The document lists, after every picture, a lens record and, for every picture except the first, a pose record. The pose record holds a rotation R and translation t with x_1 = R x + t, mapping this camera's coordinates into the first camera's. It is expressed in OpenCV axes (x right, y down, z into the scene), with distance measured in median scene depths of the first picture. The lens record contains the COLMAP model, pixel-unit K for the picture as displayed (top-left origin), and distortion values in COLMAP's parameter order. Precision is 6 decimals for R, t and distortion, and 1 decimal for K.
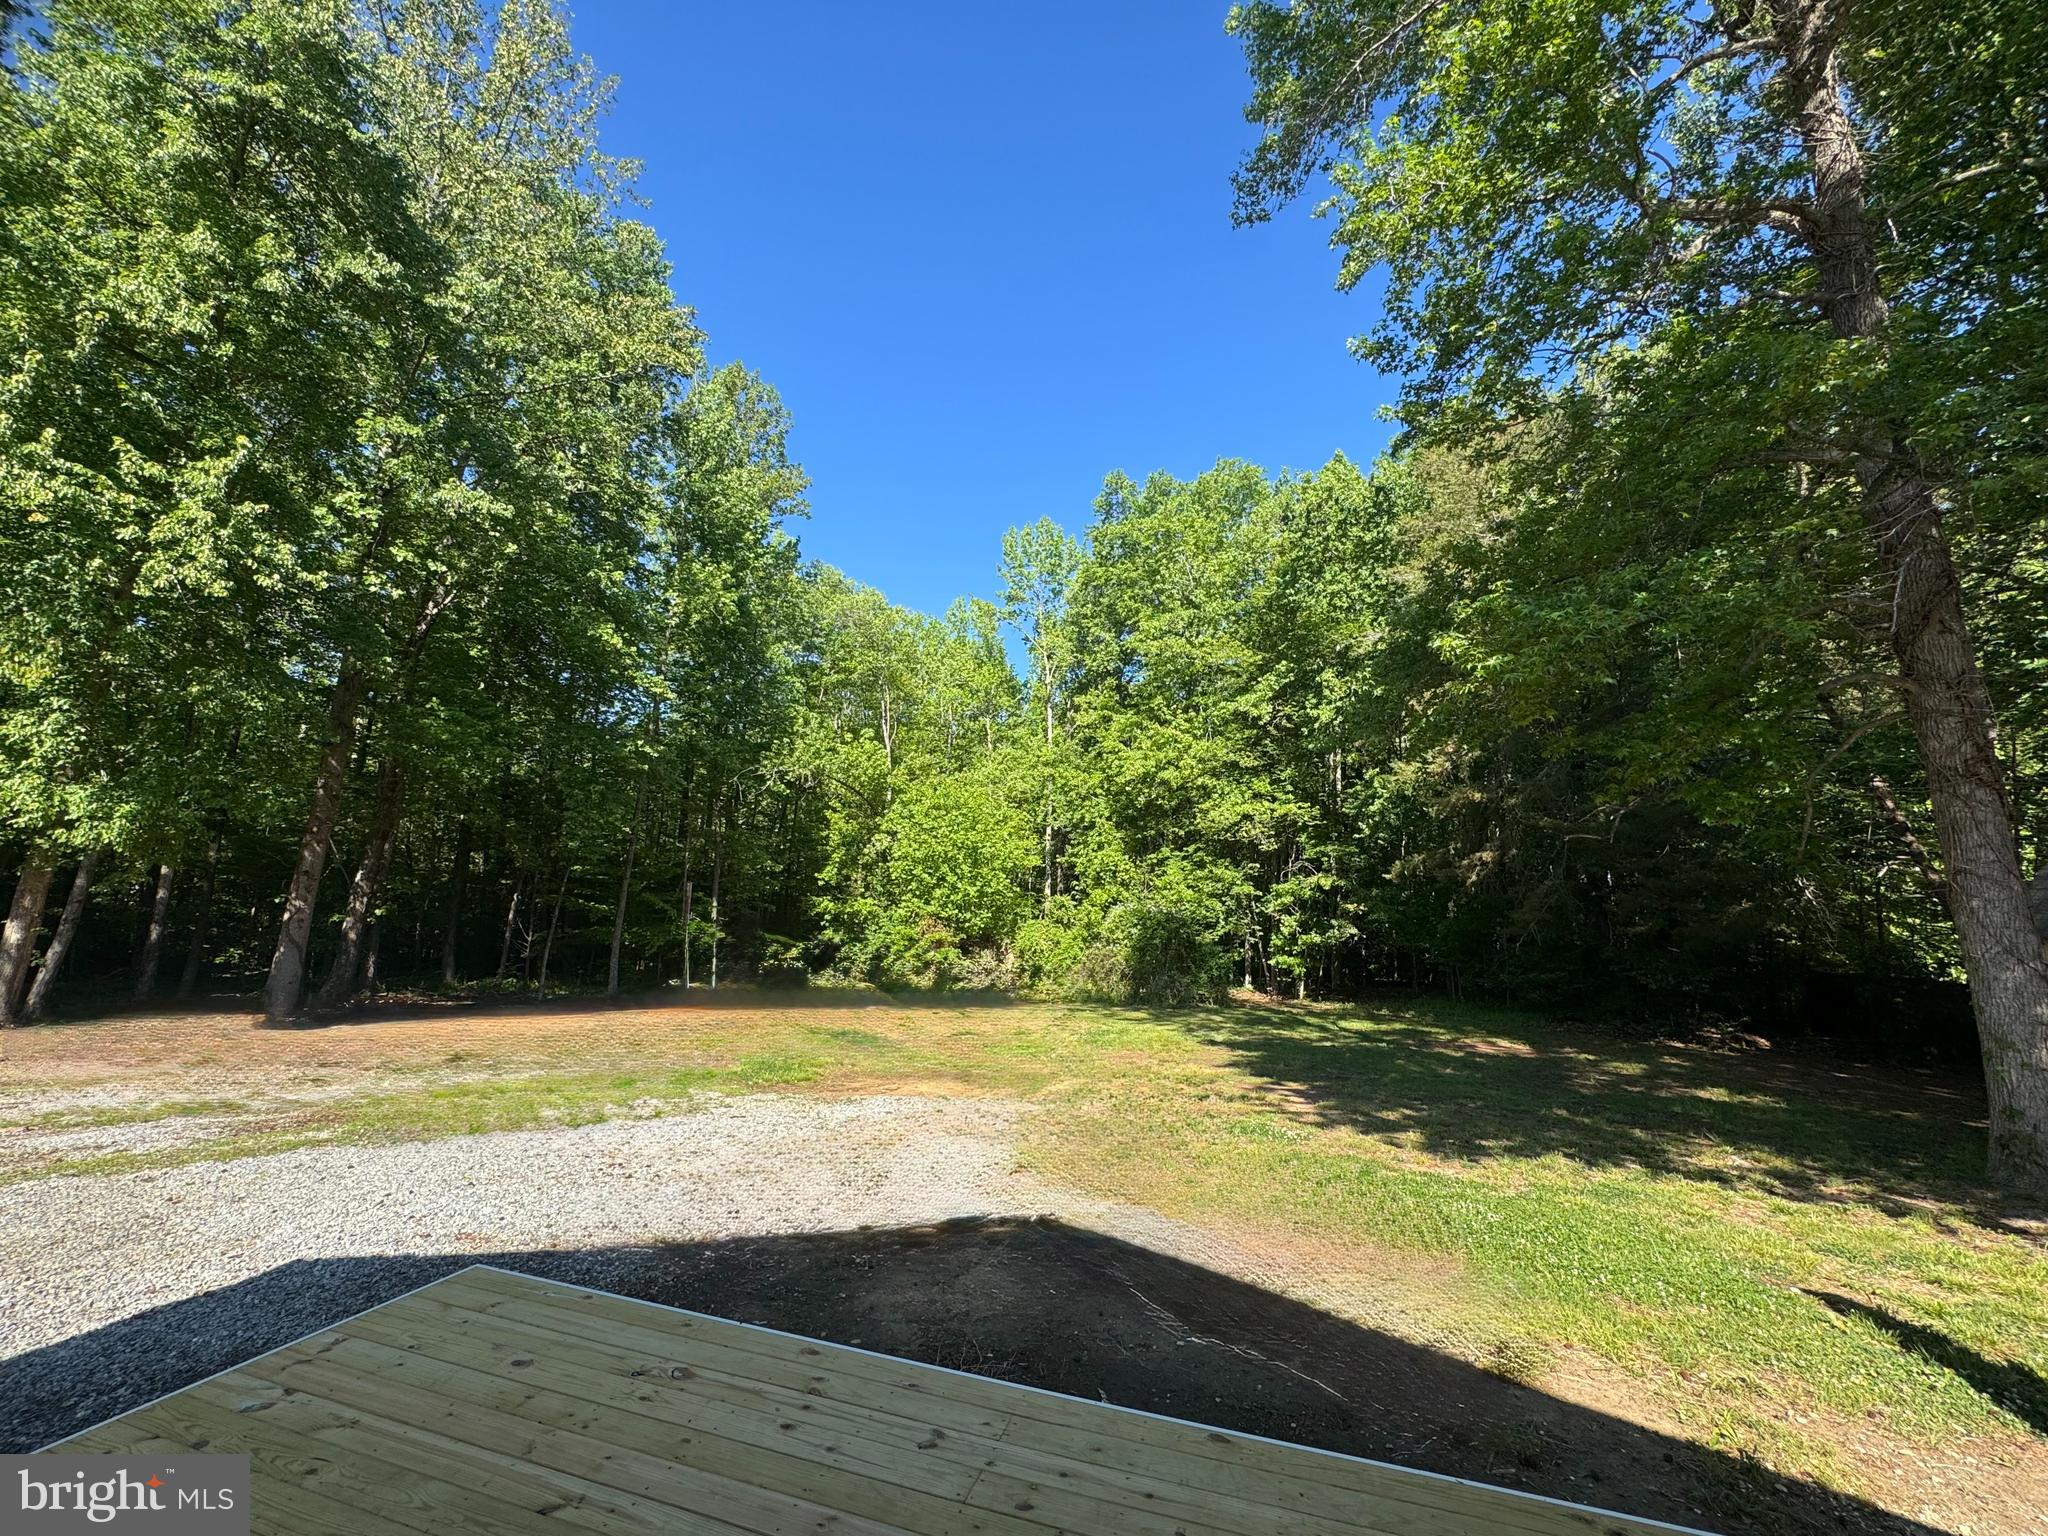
lens RADIAL K [[813.9, 0, 1023.5], [0, 813.9, 770.4], [0, 0, 1]] dist [-0.004875, 0.000006]
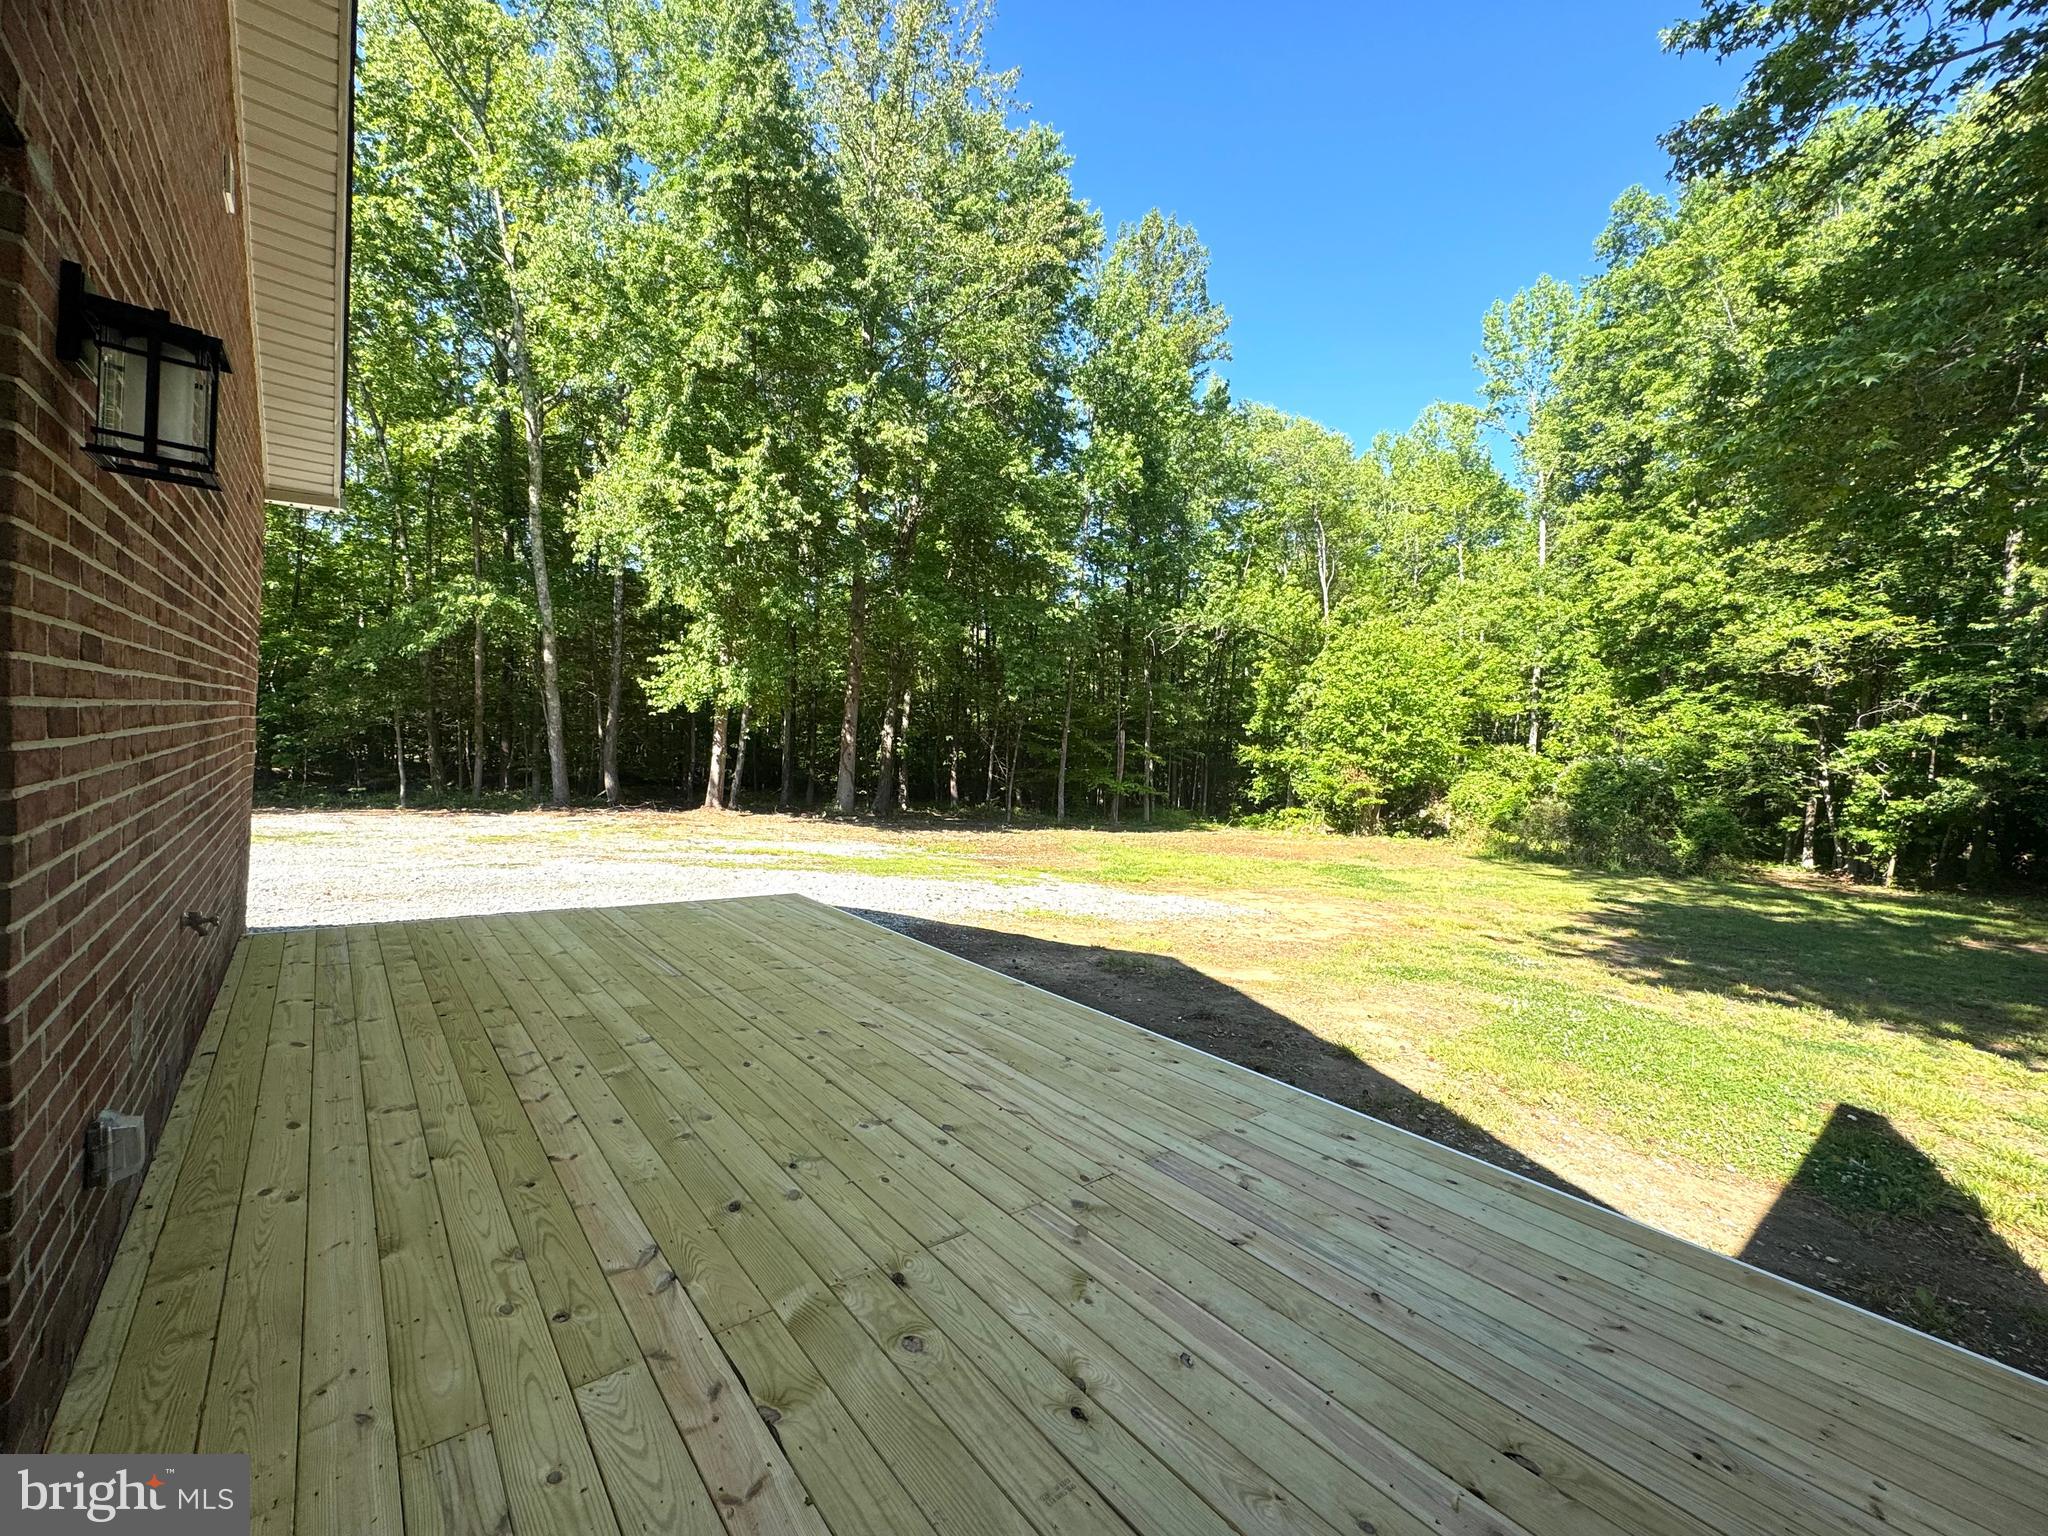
lens RADIAL K [[836.4, 0, 1019.4], [0, 836.4, 772.7], [0, 0, 1]] dist [-0.002505, 0.000670]
pose [[0.834073, 0.023734, -0.551144, 0.102578], [0.073541, 0.985373, 0.153726, 0.004541], [0.546731, -0.168751, 0.820127, -0.040469]]
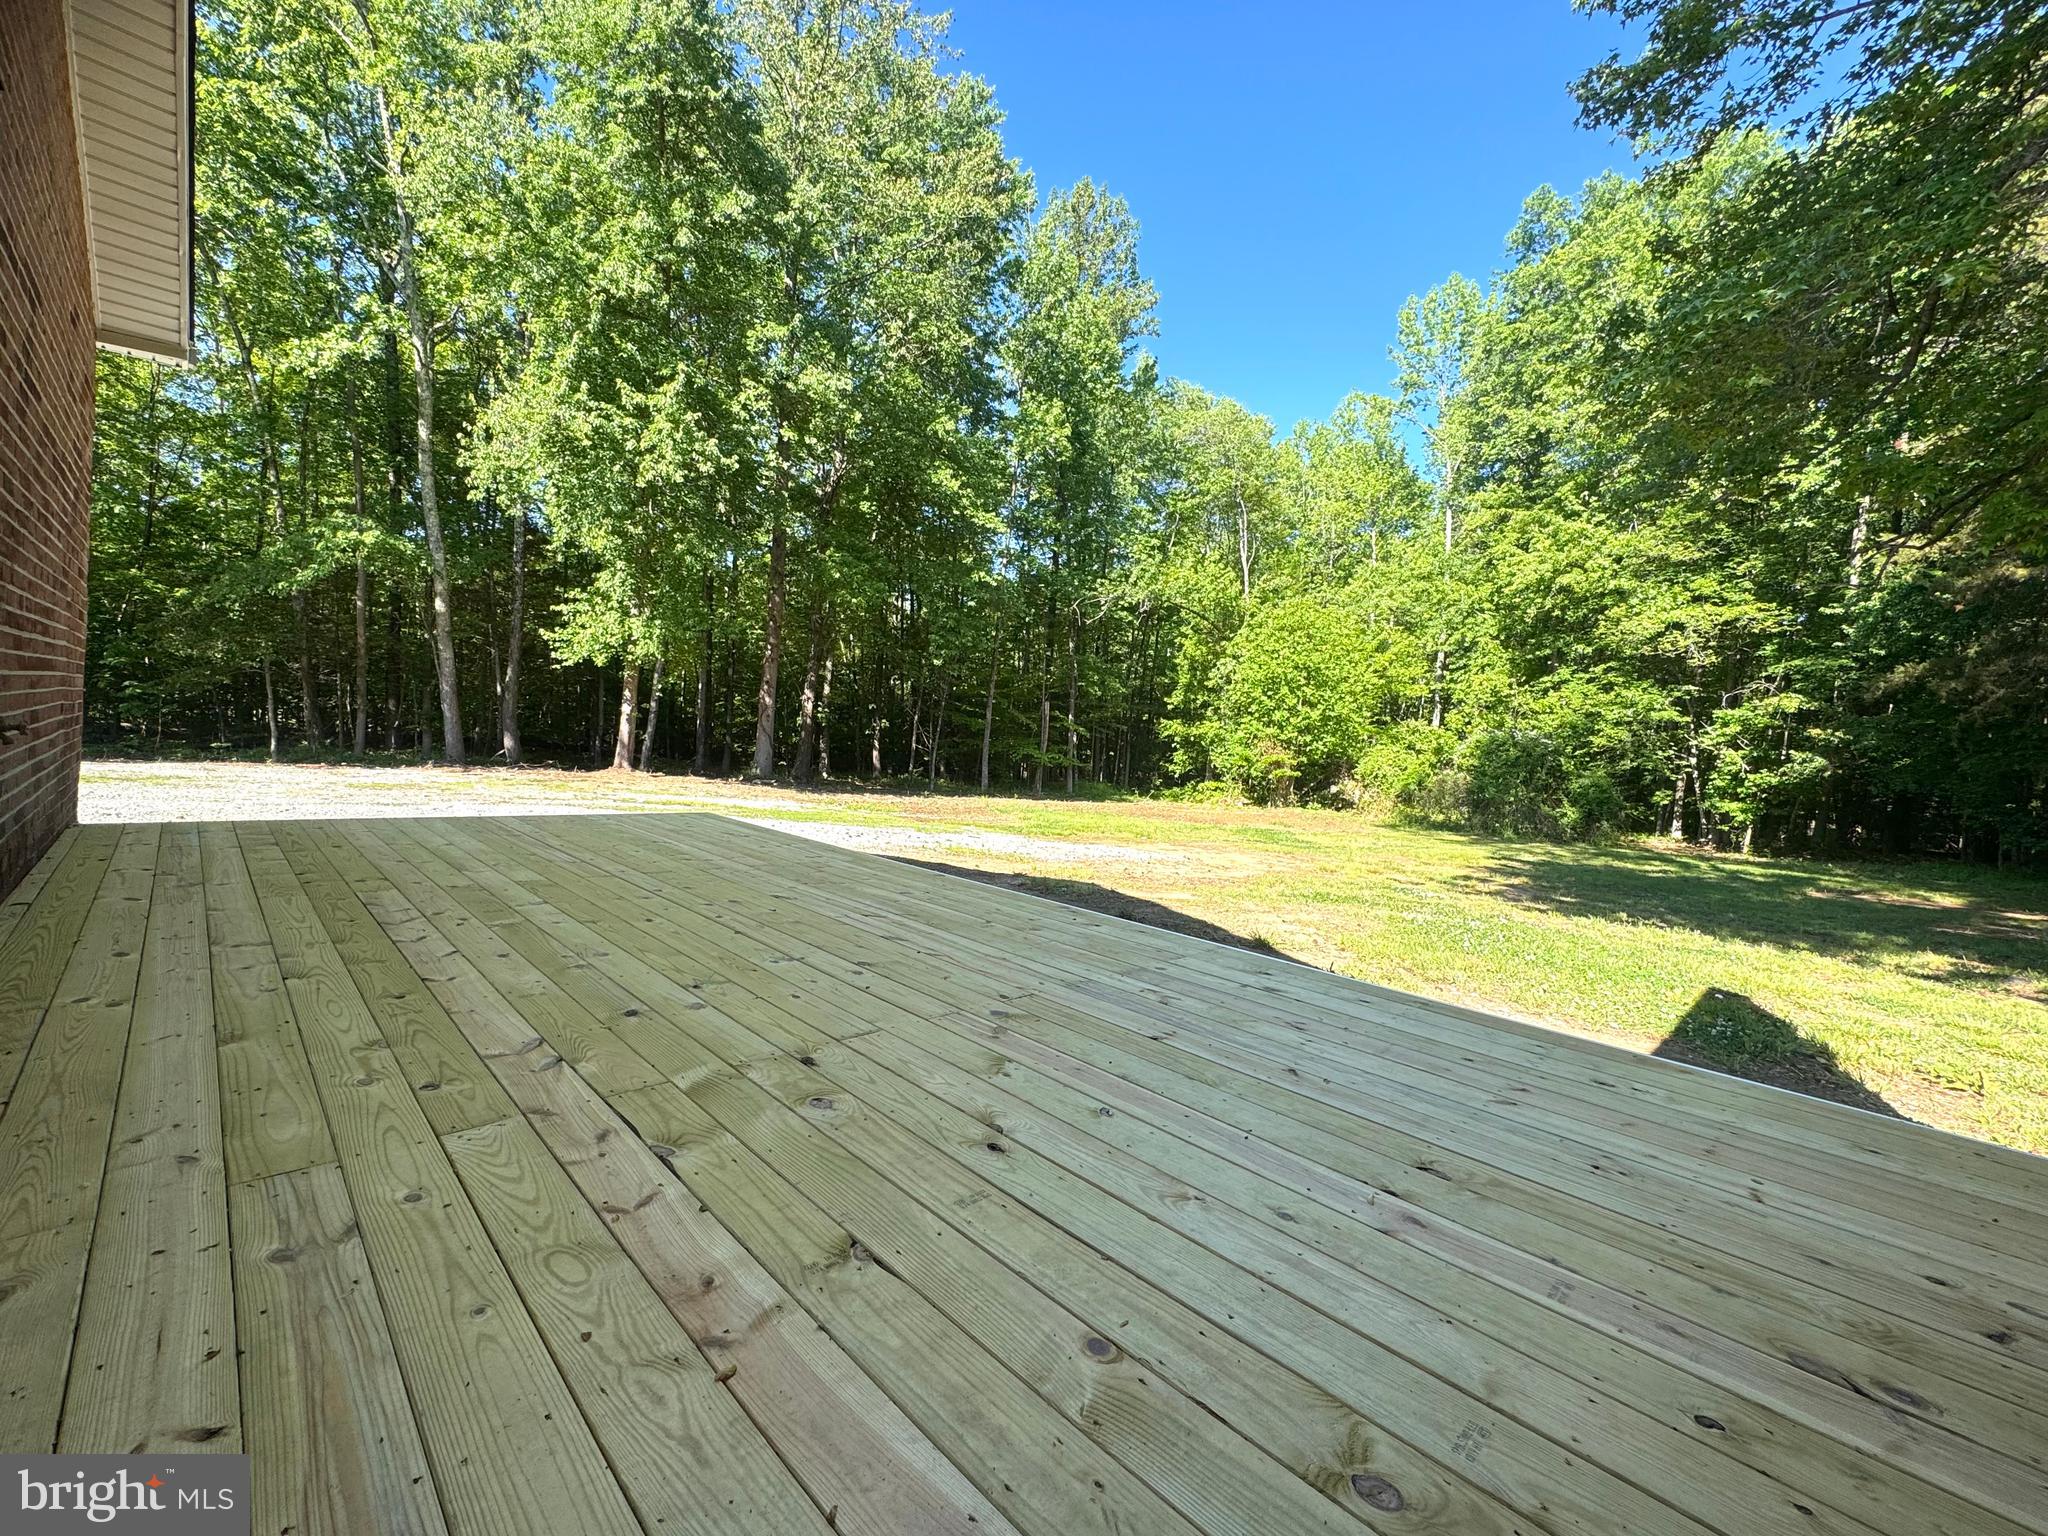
lens RADIAL K [[837.0, 0, 1019.2], [0, 837.0, 771.3], [0, 0, 1]] dist [-0.000723, -0.000224]
pose [[0.879963, 0.042646, -0.473124, 0.101957], [0.047352, 0.983127, 0.176687, 0.022019], [0.472676, -0.177882, 0.863097, -0.041186]]
